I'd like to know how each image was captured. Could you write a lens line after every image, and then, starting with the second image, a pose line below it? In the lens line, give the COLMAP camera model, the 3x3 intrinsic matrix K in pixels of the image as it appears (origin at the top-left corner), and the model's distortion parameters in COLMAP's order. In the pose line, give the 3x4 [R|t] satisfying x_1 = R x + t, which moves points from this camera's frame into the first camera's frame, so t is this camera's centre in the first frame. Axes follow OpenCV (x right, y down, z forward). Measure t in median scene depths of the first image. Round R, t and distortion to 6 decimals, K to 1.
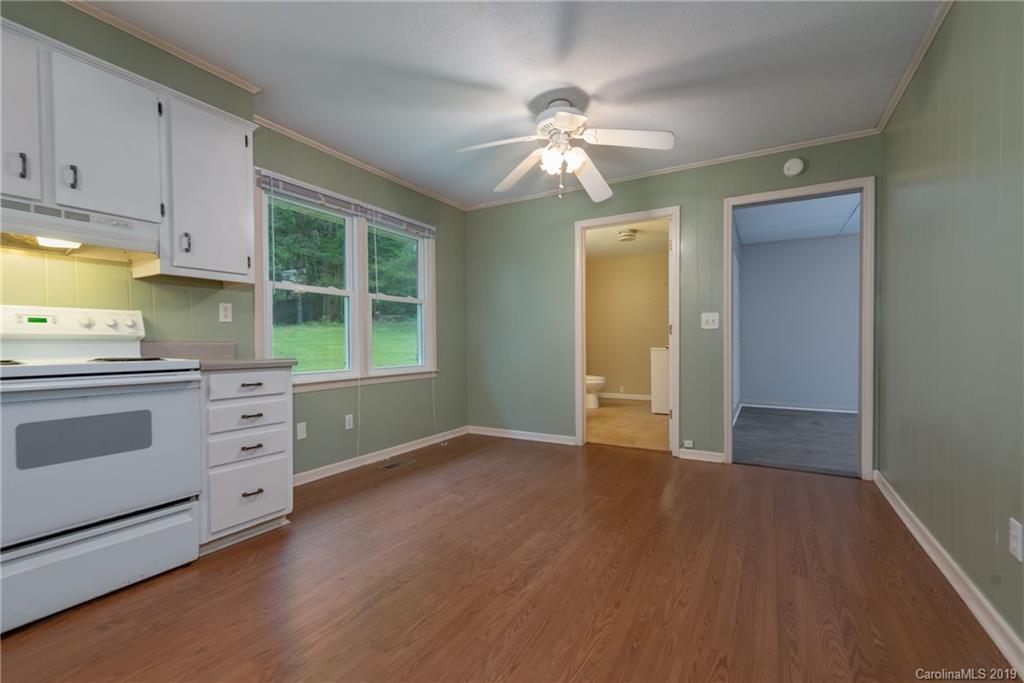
lens RADIAL K [[457.7, 0, 506.3], [0, 457.7, 346.8], [0, 0, 1]] dist [0.011249, 0.000351]
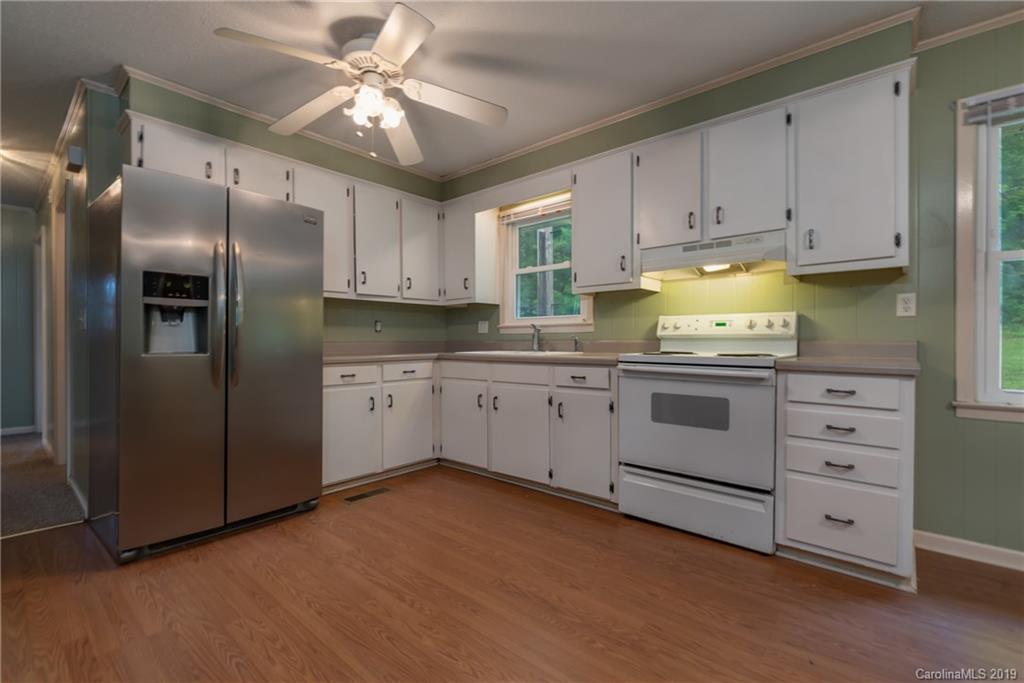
lens RADIAL K [[451.1, 0, 510.9], [0, 451.1, 340.7], [0, 0, 1]] dist [0.003463, 0.000726]
pose [[-0.185315, 0.006599, -0.982657, 0.379760], [-0.010731, 0.999904, 0.008738, -0.012021], [0.982621, 0.012164, -0.185226, 0.564085]]
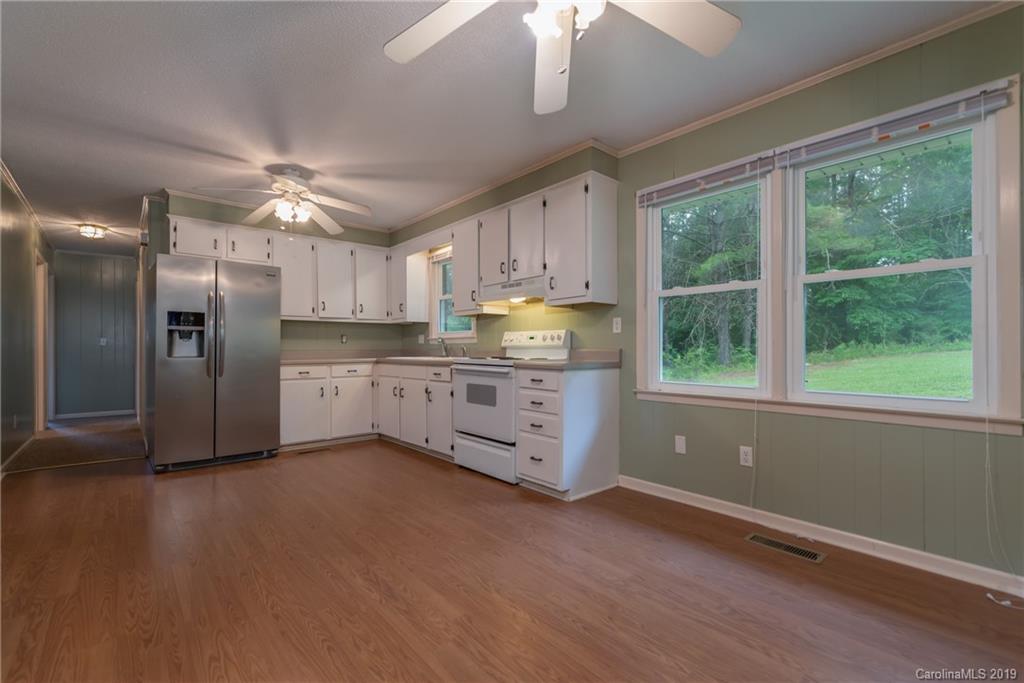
lens RADIAL K [[457.7, 0, 506.3], [0, 457.7, 346.8], [0, 0, 1]] dist [0.011249, 0.000351]
pose [[-0.338732, 0.003109, -0.940878, 0.781973], [-0.007407, 0.999955, 0.005971, -0.026355], [0.940854, 0.008991, -0.338694, 1.394248]]
